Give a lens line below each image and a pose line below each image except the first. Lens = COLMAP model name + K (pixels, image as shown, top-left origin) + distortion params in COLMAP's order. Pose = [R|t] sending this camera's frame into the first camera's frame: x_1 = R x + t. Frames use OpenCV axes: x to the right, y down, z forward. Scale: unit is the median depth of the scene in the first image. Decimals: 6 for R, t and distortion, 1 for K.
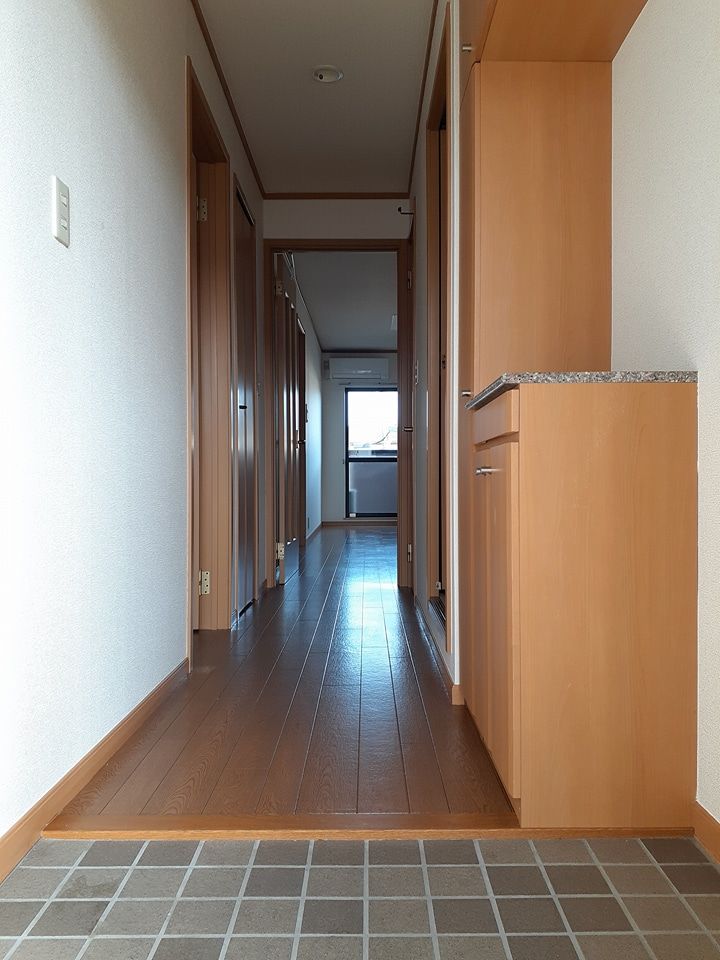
lens RADIAL K [[767.2, 0, 360.0], [0, 767.2, 480.0], [0, 0, 1]] dist [0.002306, 0.001329]
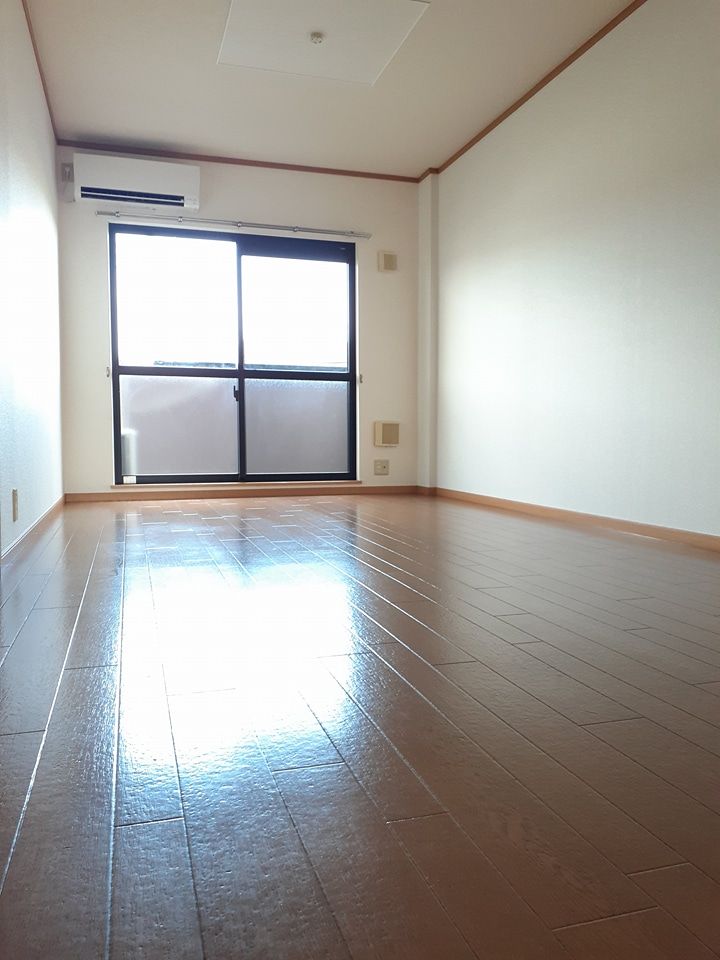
lens RADIAL K [[767.2, 0, 360.0], [0, 767.2, 480.0], [0, 0, 1]] dist [0.002306, 0.001329]
pose [[0.959019, -0.017502, 0.282800, -0.007127], [0.004490, 0.998904, 0.046594, 0.022980], [-0.283306, -0.043415, 0.958046, 0.469470]]
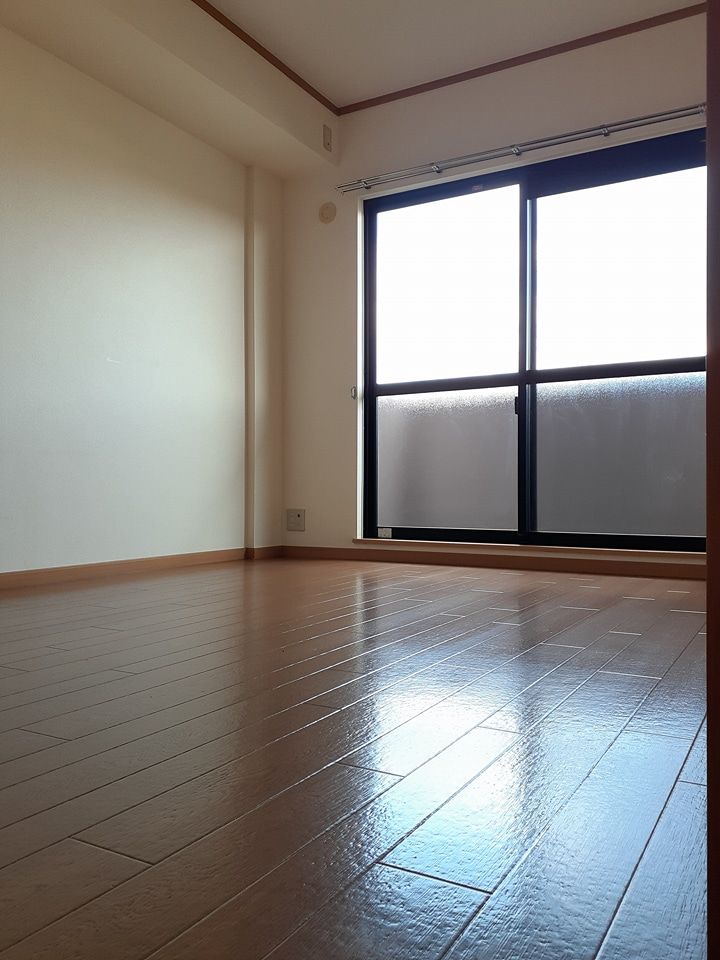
lens RADIAL K [[767.2, 0, 360.0], [0, 767.2, 480.0], [0, 0, 1]] dist [0.002306, 0.001329]
pose [[0.862696, -0.004274, -0.505704, 0.172613], [-0.011399, 0.999546, -0.027893, 0.030669], [0.505594, 0.029828, 0.862256, 0.667289]]
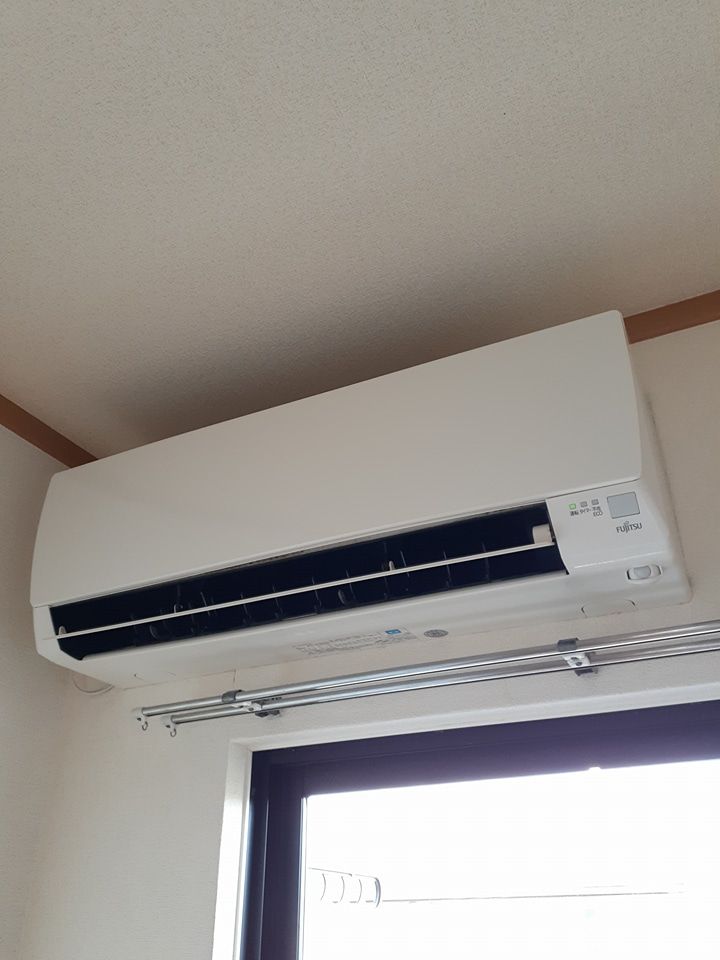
lens RADIAL K [[767.2, 0, 360.0], [0, 767.2, 480.0], [0, 0, 1]] dist [0.002306, 0.001329]
pose [[0.903119, -0.225766, -0.365247, 0.037227], [0.001796, 0.852597, -0.522566, -0.098050], [0.429386, 0.471283, 0.770403, 0.908293]]
